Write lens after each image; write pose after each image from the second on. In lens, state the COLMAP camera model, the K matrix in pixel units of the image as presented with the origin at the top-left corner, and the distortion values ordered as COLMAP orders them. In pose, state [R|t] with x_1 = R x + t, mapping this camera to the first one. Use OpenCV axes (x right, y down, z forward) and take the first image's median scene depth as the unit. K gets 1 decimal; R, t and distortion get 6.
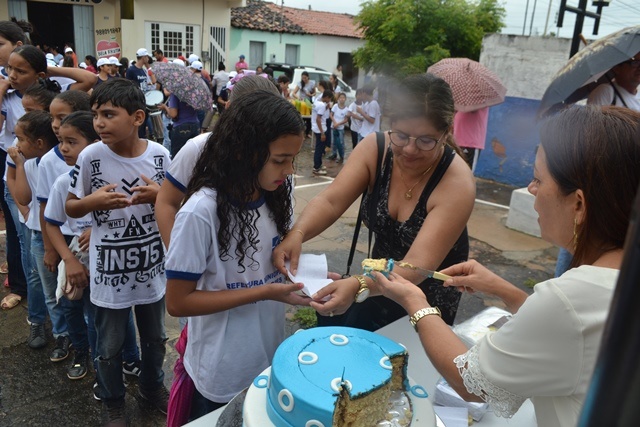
lens RADIAL K [[515.0, 0, 319.6], [0, 515.0, 212.7], [0, 0, 1]] dist [-0.081023, 0.011072]
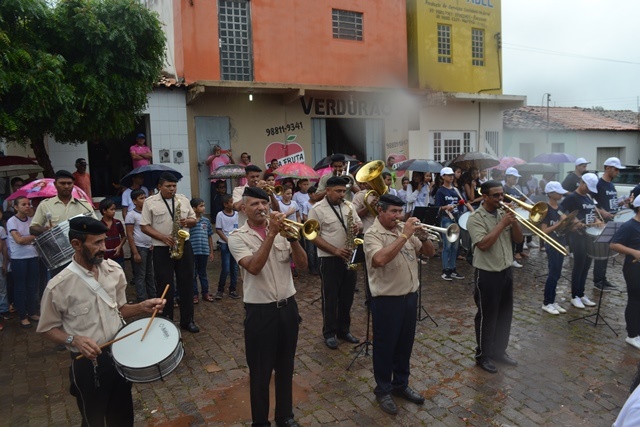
lens RADIAL K [[515.0, 0, 320.0], [0, 515.0, 214.9], [0, 0, 1]] dist [-0.081023, 0.011072]
pose [[0.972909, -0.064681, -0.221956, -0.326371], [0.021322, 0.981077, -0.192438, -0.046641], [0.230203, 0.182492, 0.955878, 0.072412]]
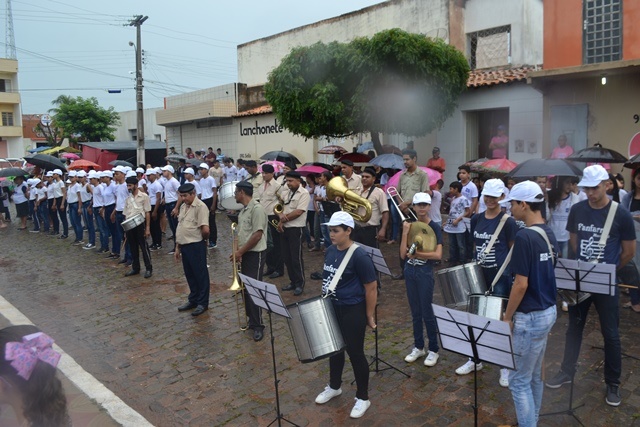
lens RADIAL K [[515.0, 0, 319.5], [0, 515.0, 211.2], [0, 0, 1]] dist [-0.081023, 0.011072]
pose [[0.009637, 0.052656, -0.998566, 0.055455], [-0.279525, 0.958945, 0.047869, -0.124170], [0.960090, 0.278663, 0.023960, 0.398149]]
